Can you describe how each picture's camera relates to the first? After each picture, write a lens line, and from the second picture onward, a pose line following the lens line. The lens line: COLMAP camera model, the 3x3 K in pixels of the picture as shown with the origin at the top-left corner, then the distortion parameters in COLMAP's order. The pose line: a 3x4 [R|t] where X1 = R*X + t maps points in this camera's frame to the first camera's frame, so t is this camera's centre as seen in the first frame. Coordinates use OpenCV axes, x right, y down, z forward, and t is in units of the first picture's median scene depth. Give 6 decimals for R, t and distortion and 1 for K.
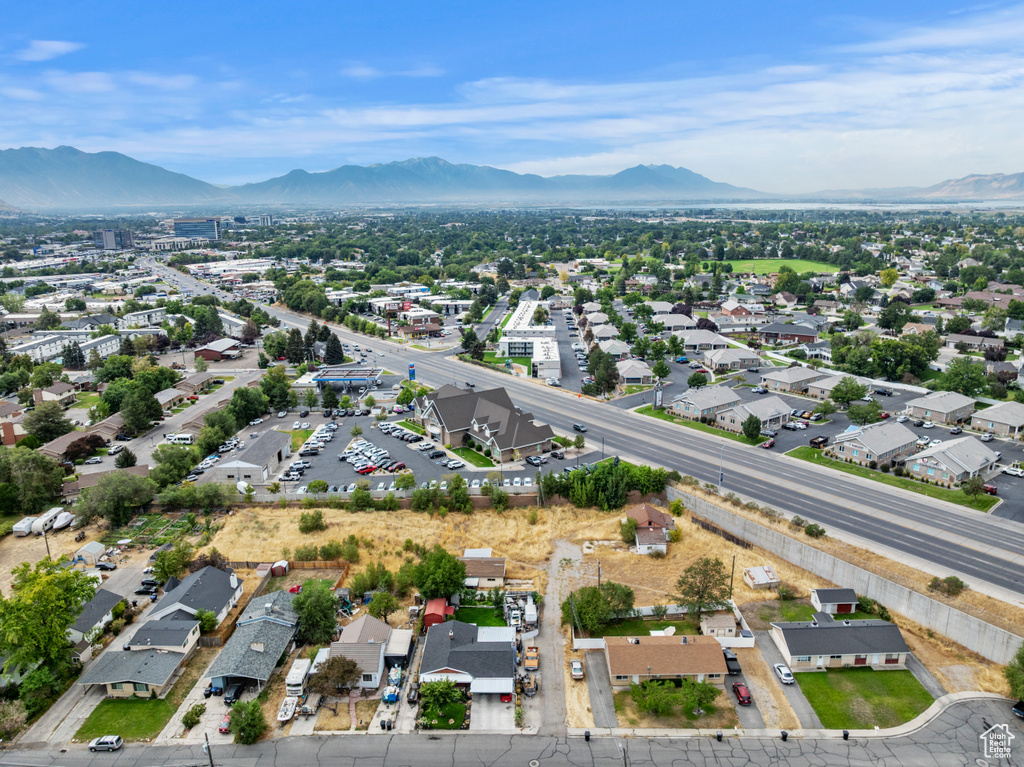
lens RADIAL K [[726.9, 0, 512.0], [0, 726.9, 383.5], [0, 0, 1]] dist [-0.056351, 0.033248]
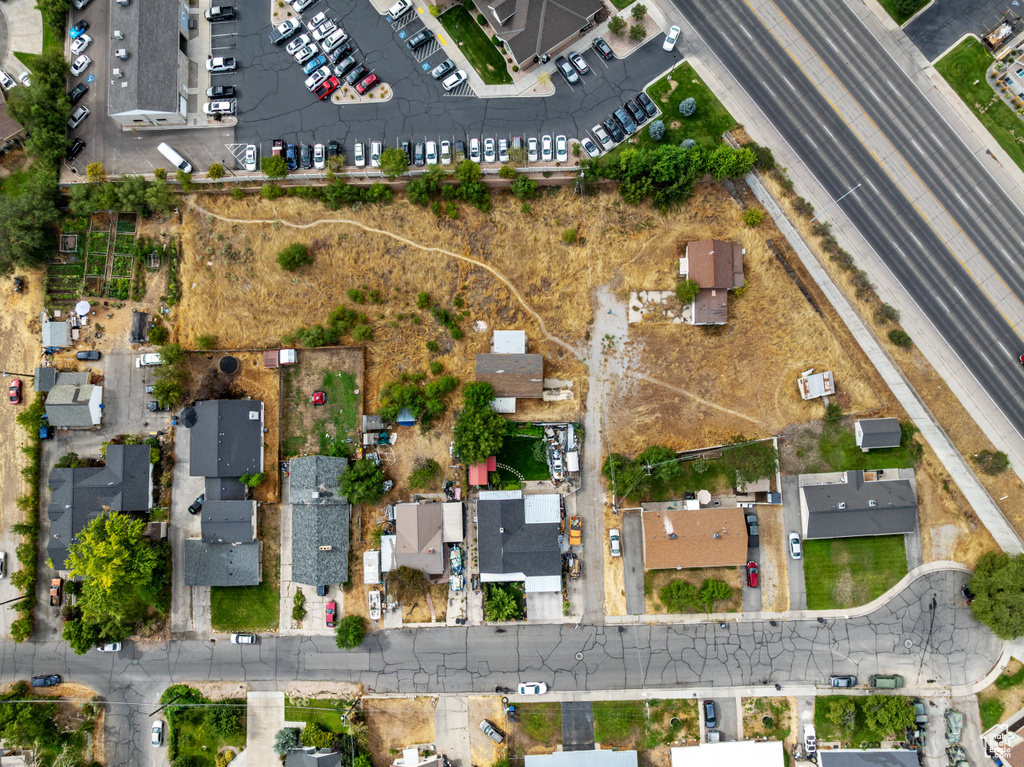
lens RADIAL K [[726.9, 0, 512.0], [0, 726.9, 383.5], [0, 0, 1]] dist [-0.056351, 0.033248]
pose [[0.999040, -0.042796, 0.009312, -0.076014], [0.005076, 0.324327, 0.945932, -0.809327], [-0.043502, -0.944977, 0.324233, 0.934318]]
